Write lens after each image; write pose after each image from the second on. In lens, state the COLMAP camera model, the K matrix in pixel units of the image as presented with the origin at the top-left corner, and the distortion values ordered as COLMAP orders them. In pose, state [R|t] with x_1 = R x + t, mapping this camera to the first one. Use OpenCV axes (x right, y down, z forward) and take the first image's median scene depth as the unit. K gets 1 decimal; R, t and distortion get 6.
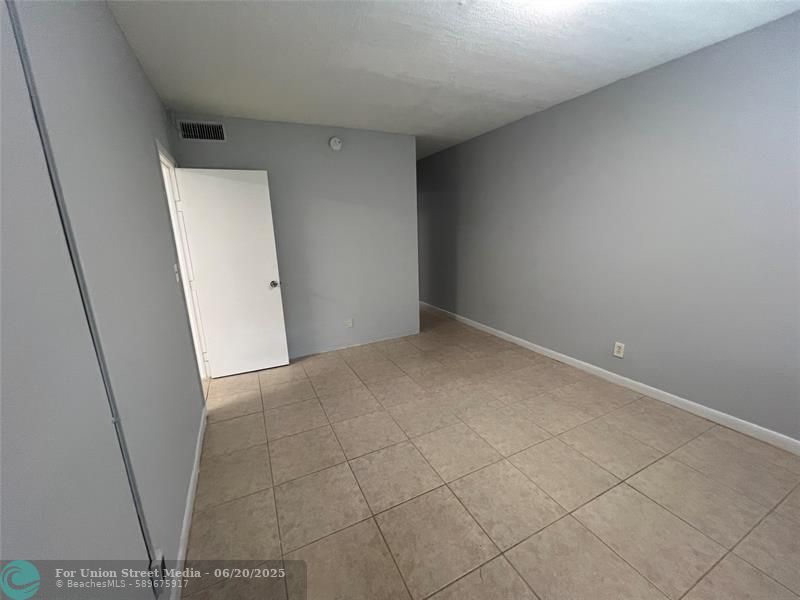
lens RADIAL K [[324.3, 0, 400.0], [0, 324.3, 300.0], [0, 0, 1]] dist [-0.000349, -0.000113]
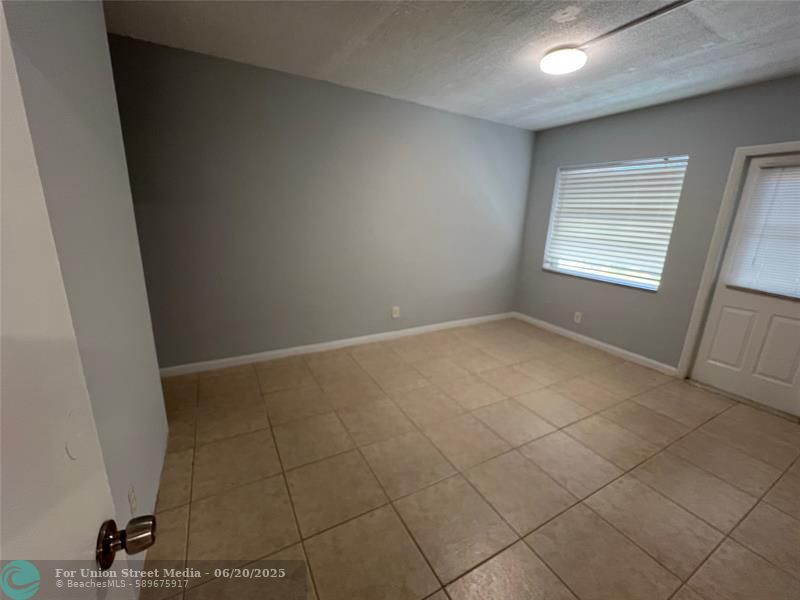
lens RADIAL K [[331.1, 0, 399.1], [0, 331.1, 297.7], [0, 0, 1]] dist [-0.000719, 0.000641]
pose [[-0.057213, -0.212211, 0.975548, -0.680571], [0.186774, 0.957621, 0.219265, -0.215458], [-0.980736, 0.194751, -0.015153, 1.099568]]
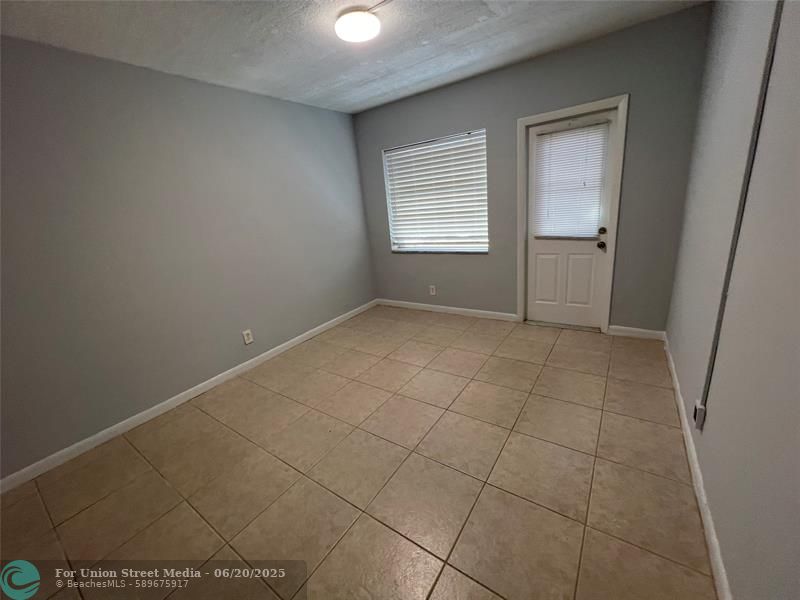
lens RADIAL K [[323.0, 0, 397.2], [0, 323.0, 297.6], [0, 0, 1]] dist [-0.002303, 0.000109]
pose [[-0.478550, -0.167491, 0.861938, -0.539889], [0.309747, 0.886330, 0.344204, -0.203853], [-0.821612, 0.431702, -0.372273, 1.031877]]
